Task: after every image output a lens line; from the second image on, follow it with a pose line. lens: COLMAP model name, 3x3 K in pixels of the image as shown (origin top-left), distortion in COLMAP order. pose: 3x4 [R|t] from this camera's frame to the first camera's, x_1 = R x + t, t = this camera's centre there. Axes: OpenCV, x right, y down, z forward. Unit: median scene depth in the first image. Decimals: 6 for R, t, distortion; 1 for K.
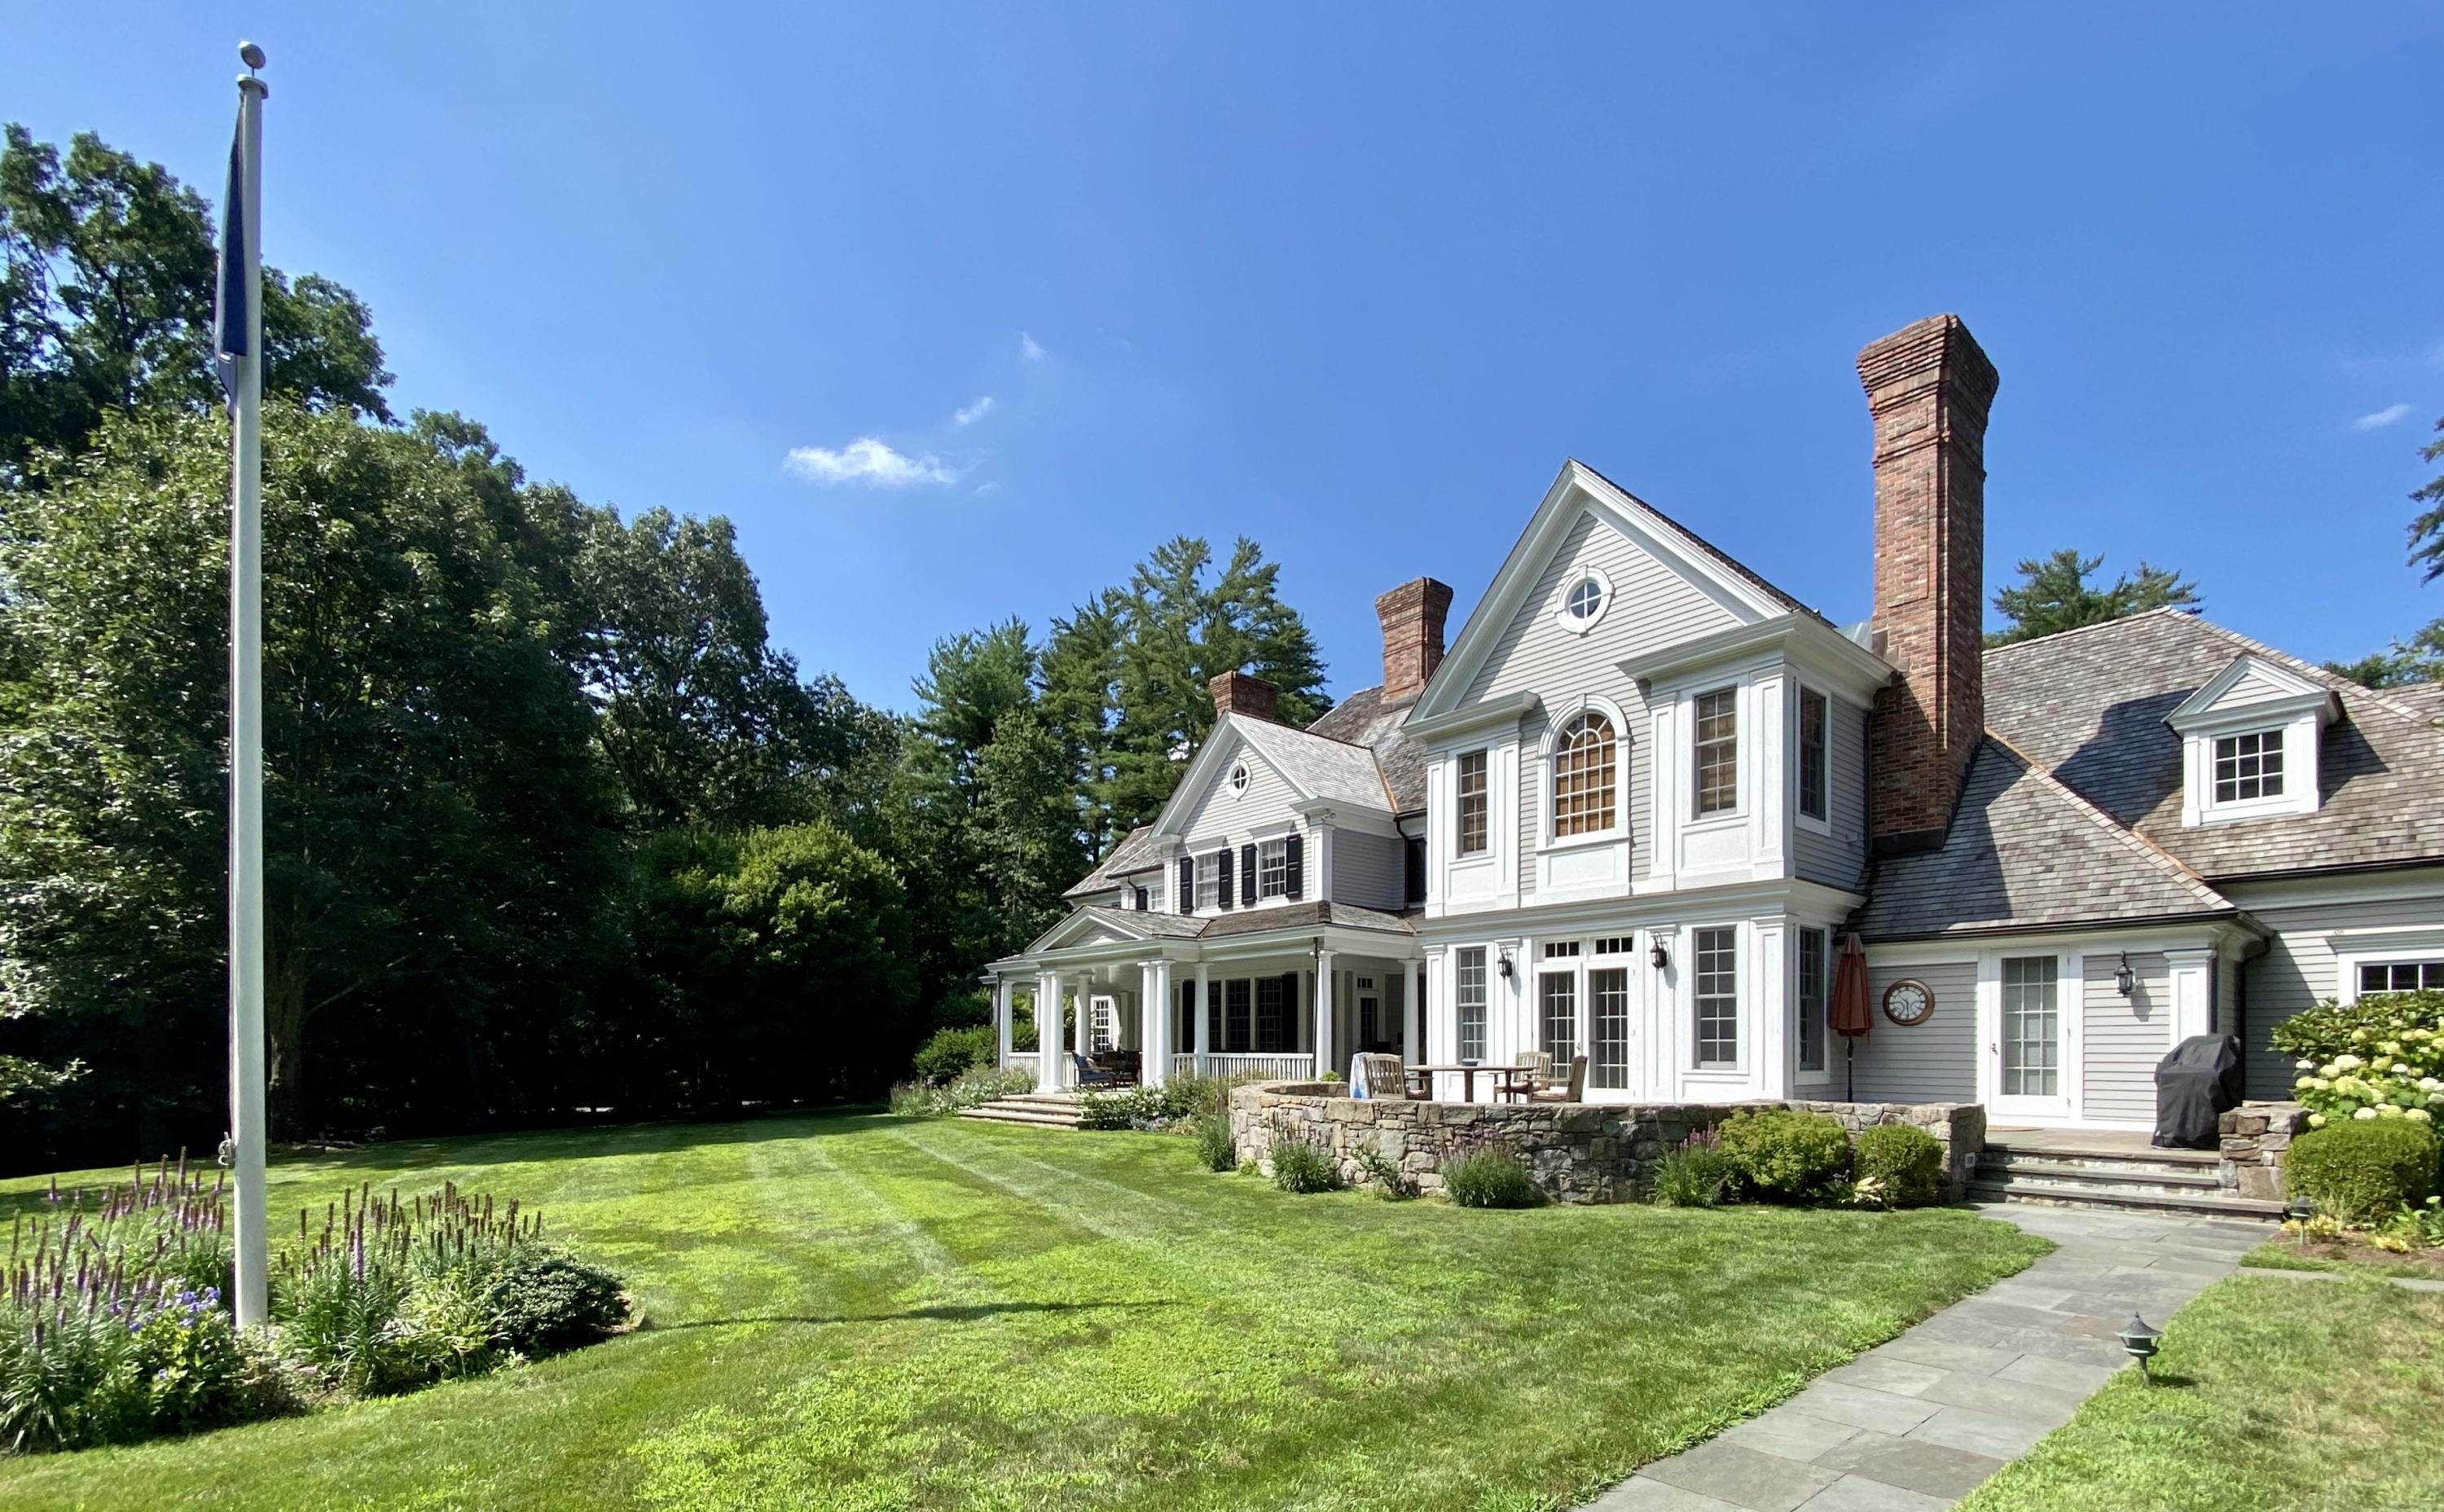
lens RADIAL K [[1079.7, 0, 1223.0], [0, 1079.7, 922.8], [0, 0, 1]] dist [-0.022470, -0.001283]
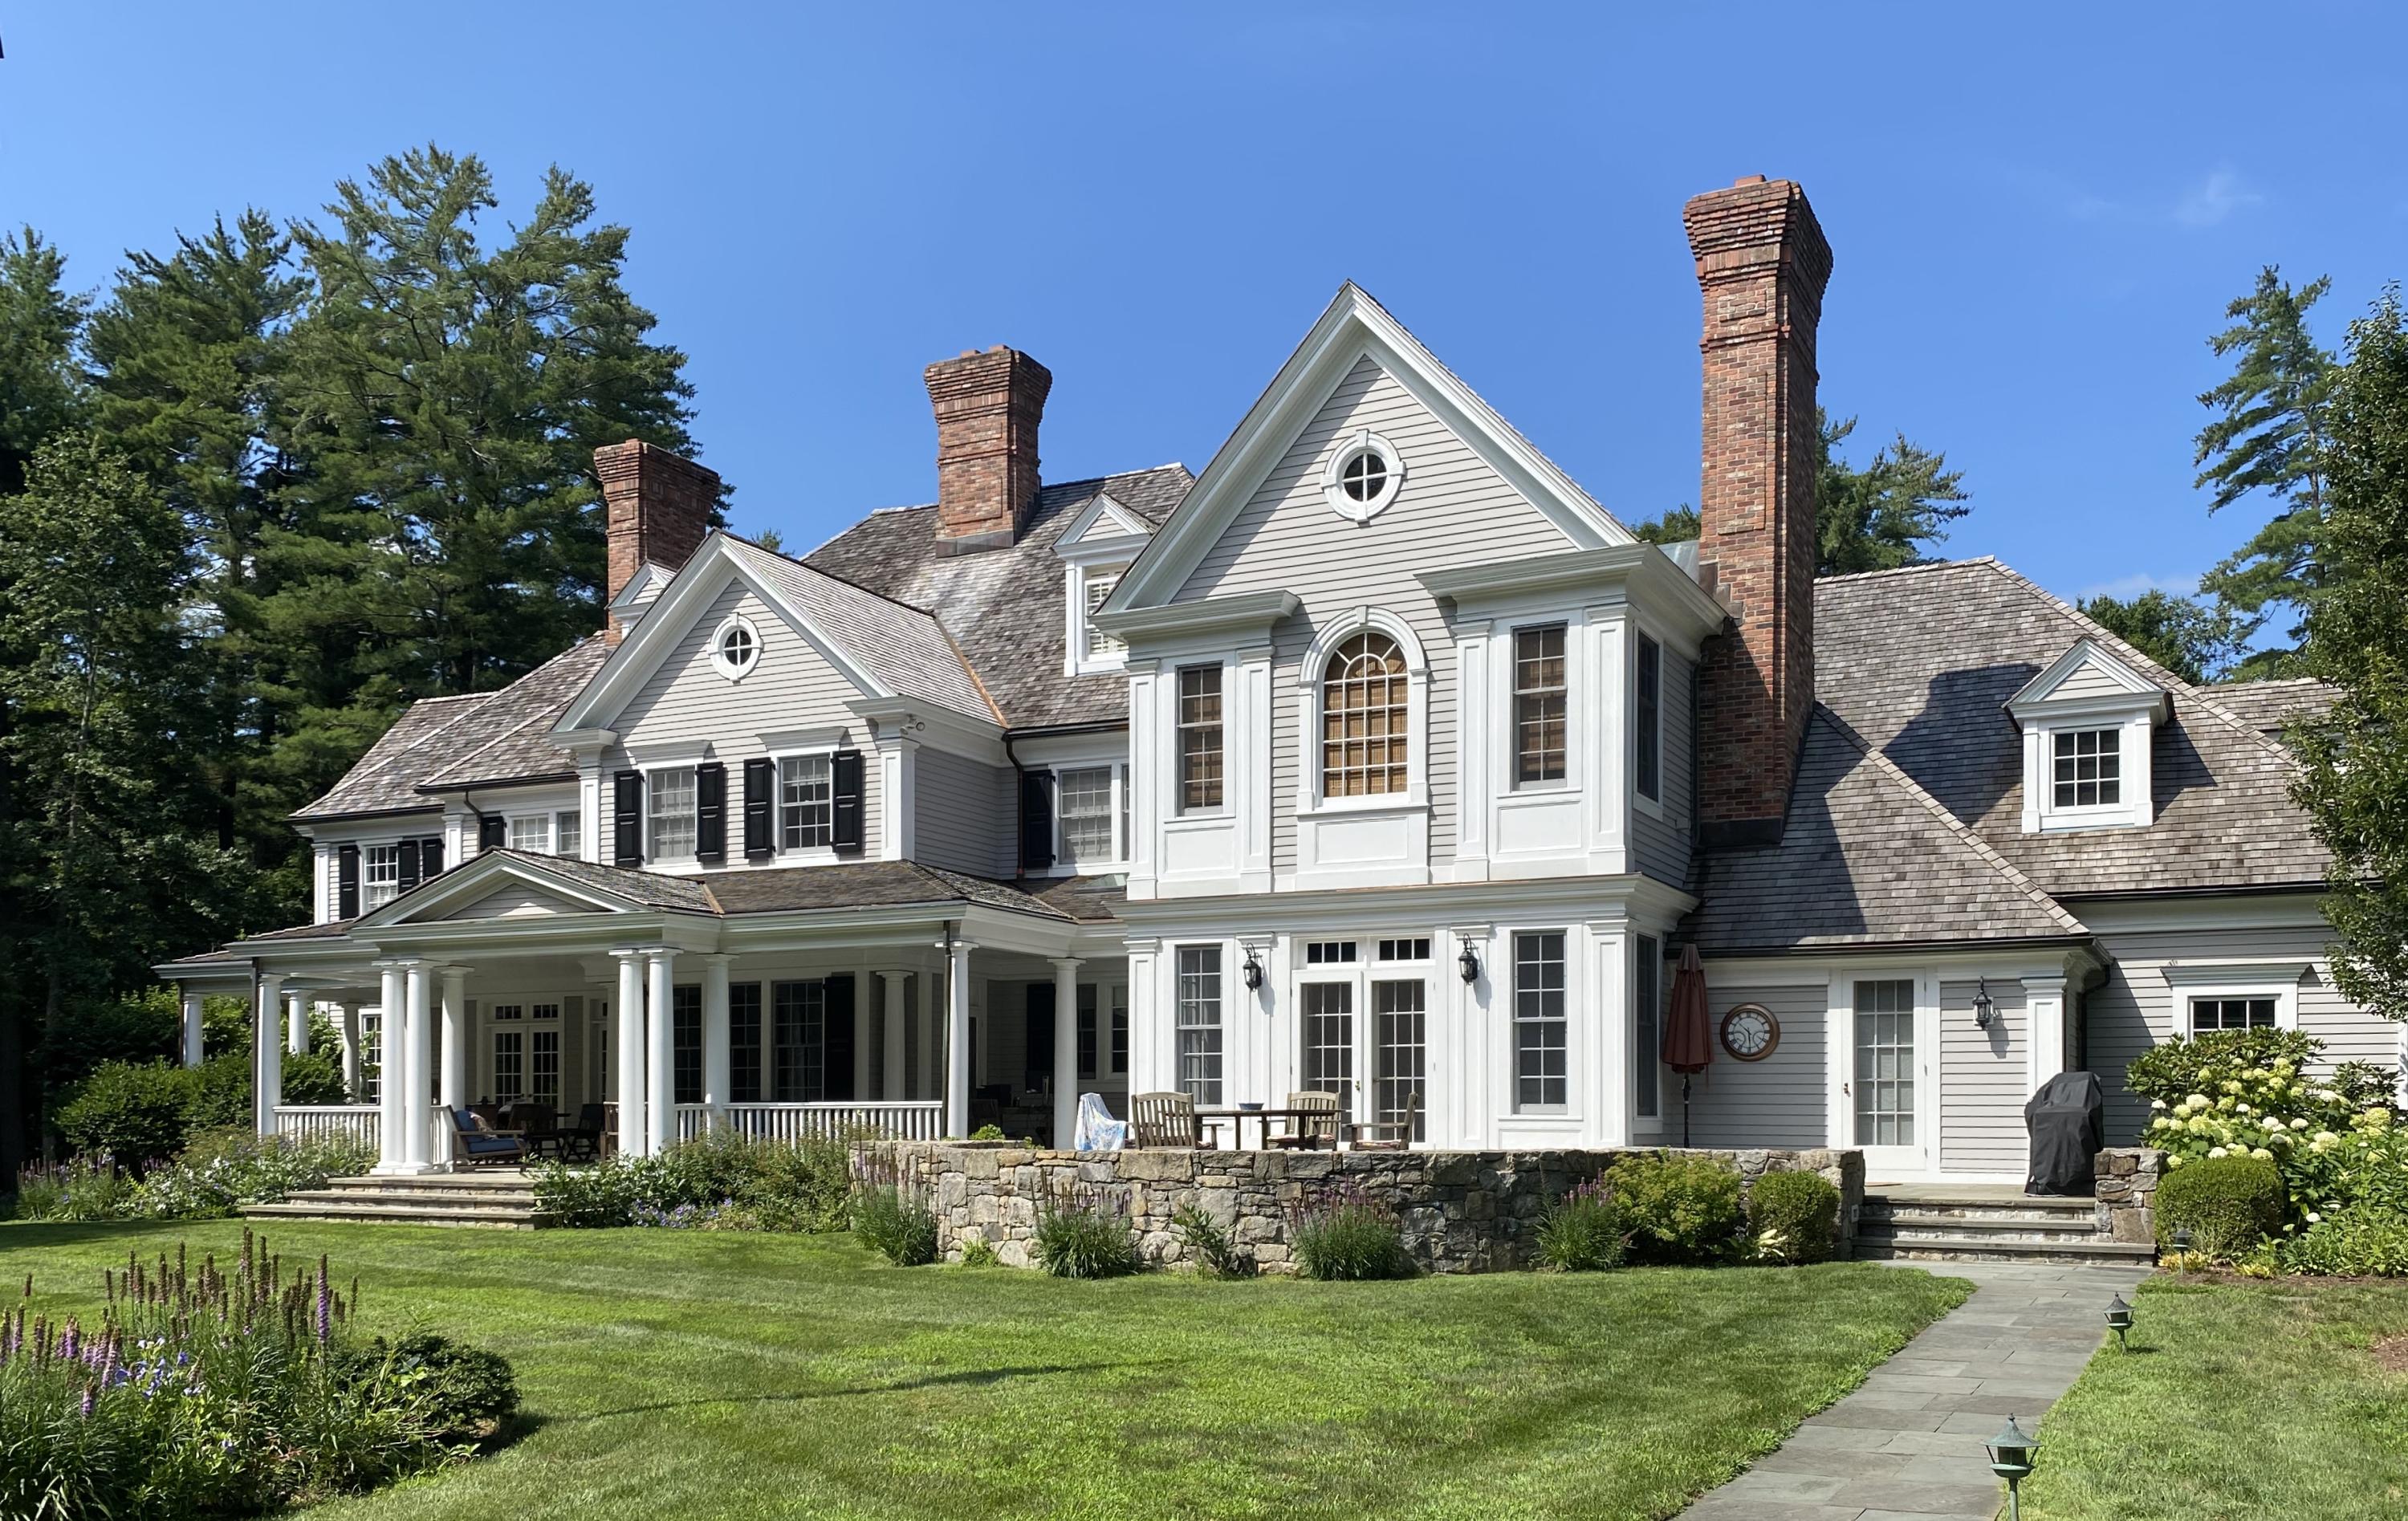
lens RADIAL K [[1904.3, 0, 1204.0], [0, 1904.3, 760.5], [0, 0, 1]] dist [0.012359, 0.011391]
pose [[0.929610, 0.066638, 0.362471, -0.253714], [-0.042526, 0.996343, -0.074107, -0.005437], [-0.366084, 0.053477, 0.929044, -0.183028]]
